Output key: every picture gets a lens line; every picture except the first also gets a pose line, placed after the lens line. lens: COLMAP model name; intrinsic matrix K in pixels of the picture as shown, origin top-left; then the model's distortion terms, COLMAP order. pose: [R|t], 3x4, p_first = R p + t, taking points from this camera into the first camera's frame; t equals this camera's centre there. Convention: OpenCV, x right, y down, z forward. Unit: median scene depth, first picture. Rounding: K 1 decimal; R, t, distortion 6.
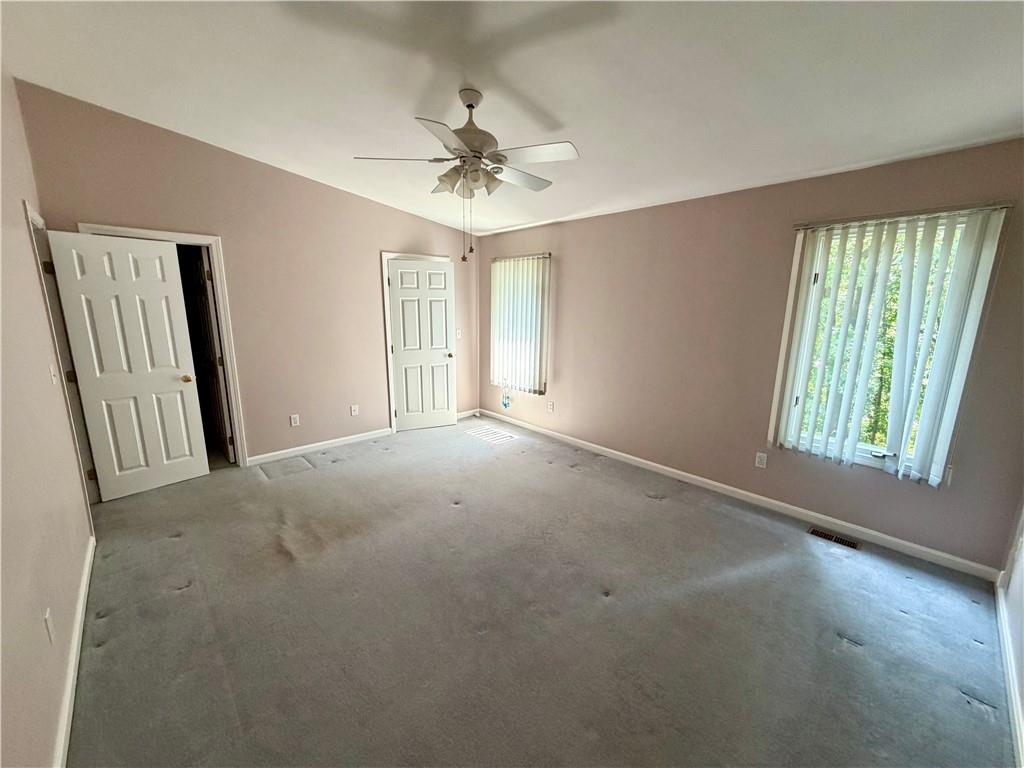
lens RADIAL K [[405.2, 0, 512.0], [0, 405.2, 384.0], [0, 0, 1]] dist [0.000513, -0.000328]
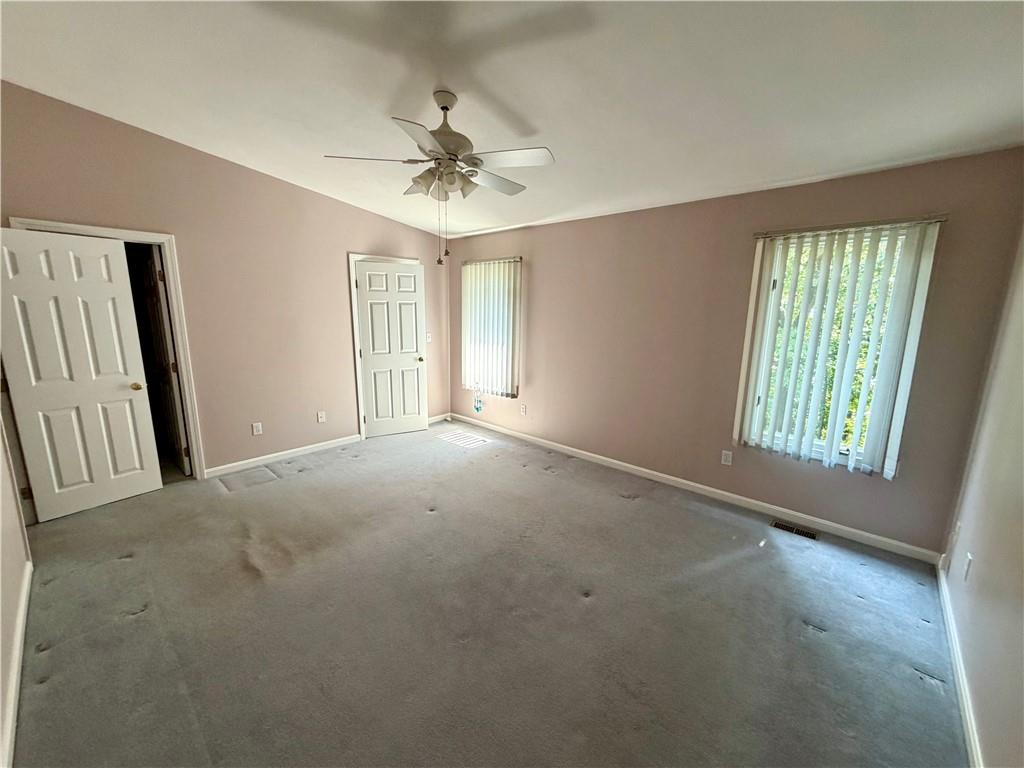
lens RADIAL K [[405.2, 0, 512.0], [0, 405.2, 384.0], [0, 0, 1]] dist [0.000513, -0.000328]
pose [[0.996678, -0.011561, 0.080619, -0.021467], [0.012184, 0.999900, -0.007243, -0.001550], [-0.080527, 0.008201, 0.996719, 0.003403]]
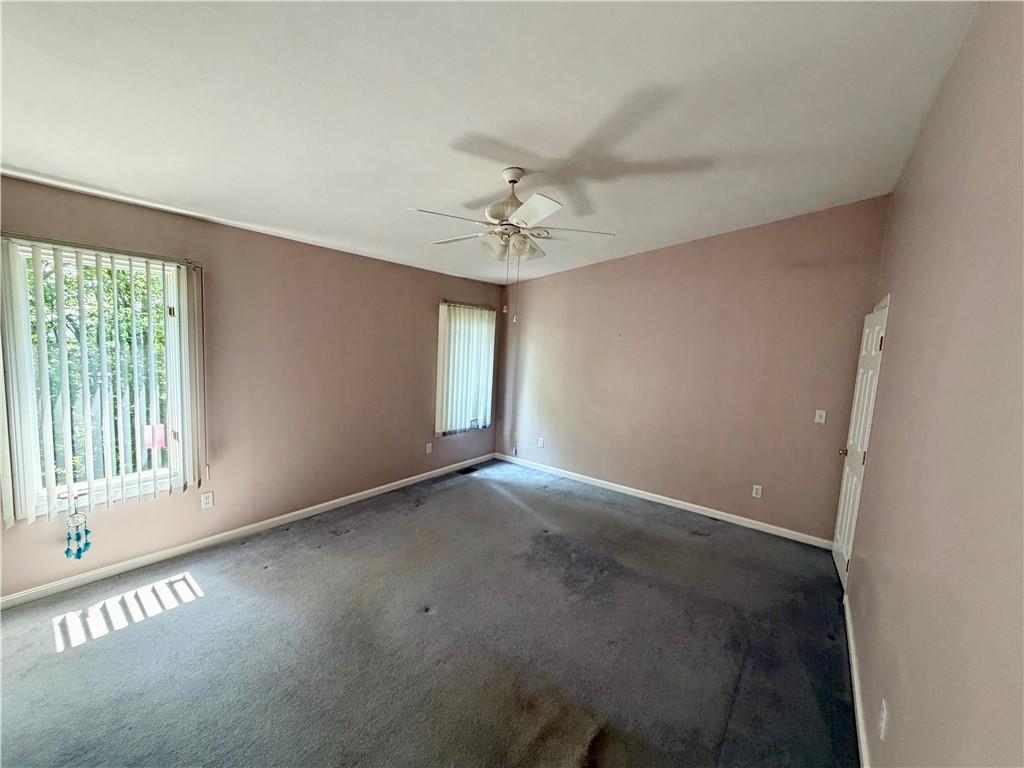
lens RADIAL K [[405.2, 0, 512.0], [0, 405.2, 384.0], [0, 0, 1]] dist [0.000513, -0.000328]
pose [[-0.174055, -0.120543, 0.977330, -0.994885], [0.140529, 0.979281, 0.145811, -0.250354], [-0.974657, 0.162722, -0.153509, 1.015186]]
